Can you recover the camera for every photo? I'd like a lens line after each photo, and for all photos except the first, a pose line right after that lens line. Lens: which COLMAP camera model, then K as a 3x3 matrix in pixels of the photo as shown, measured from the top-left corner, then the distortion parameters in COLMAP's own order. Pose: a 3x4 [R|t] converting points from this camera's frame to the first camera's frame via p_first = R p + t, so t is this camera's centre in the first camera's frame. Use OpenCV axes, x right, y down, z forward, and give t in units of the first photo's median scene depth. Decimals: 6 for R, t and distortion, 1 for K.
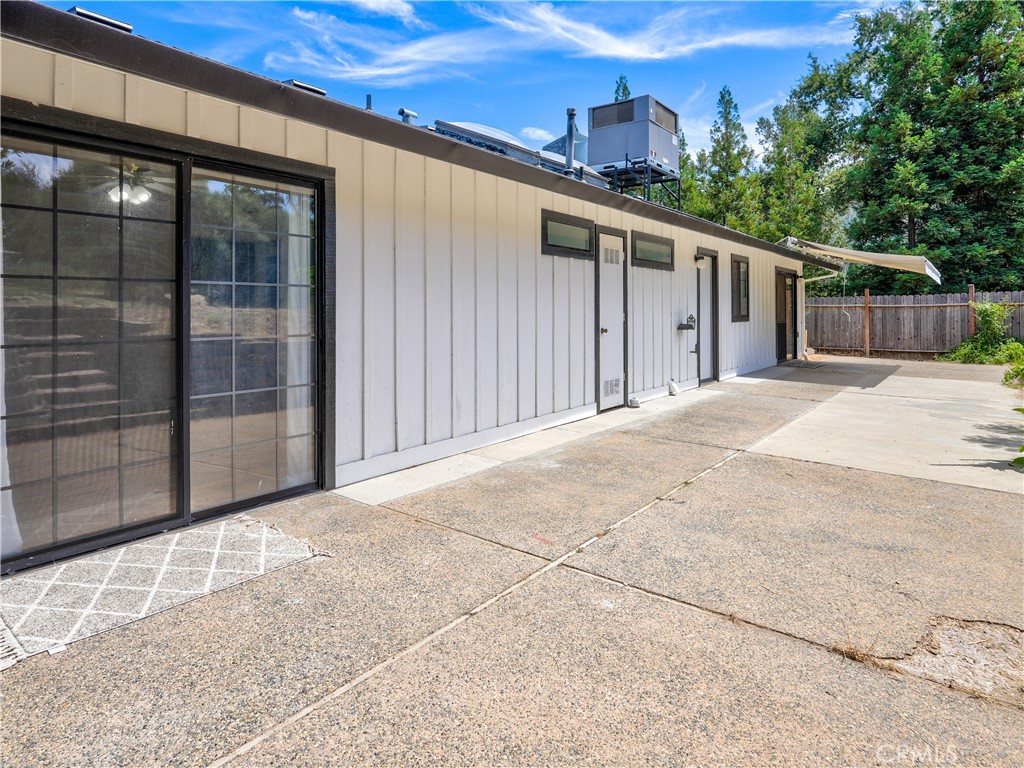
lens RADIAL K [[616.8, 0, 516.4], [0, 616.8, 339.4], [0, 0, 1]] dist [-0.000850, -0.000141]
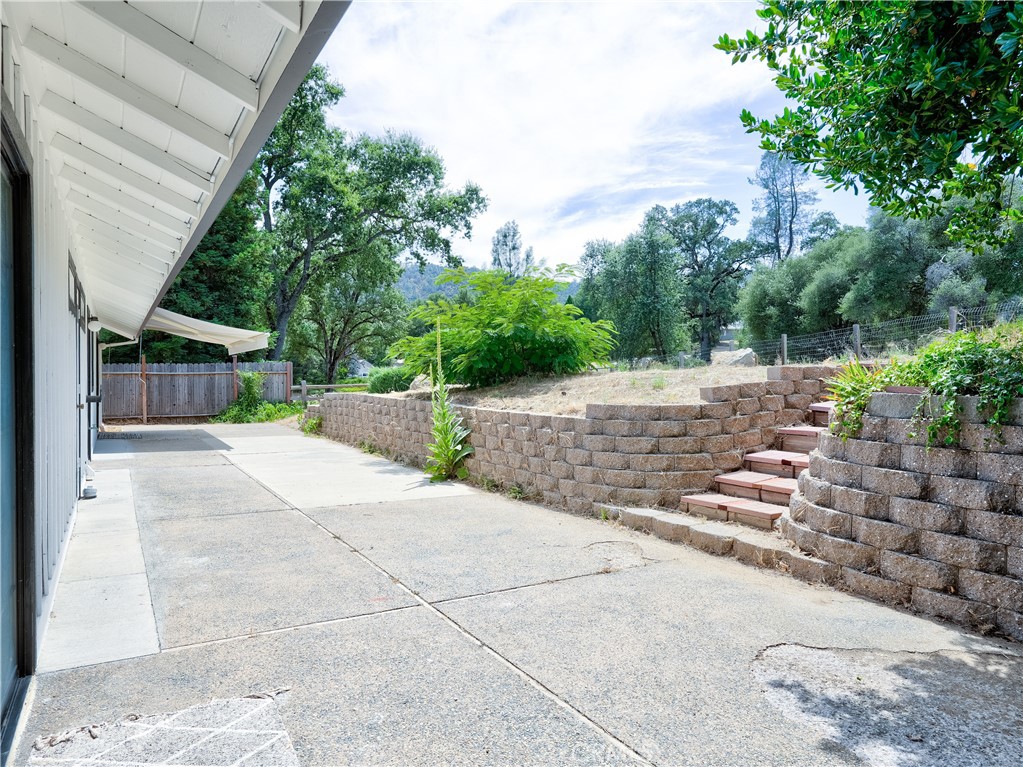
lens RADIAL K [[638.9, 0, 510.7], [0, 638.9, 384.8], [0, 0, 1]] dist [0.001206, 0.000282]
pose [[0.364329, -0.011035, 0.931205, -0.236532], [0.042753, 0.999074, -0.004888, -0.007108], [-0.930288, 0.041592, 0.364464, 0.100042]]
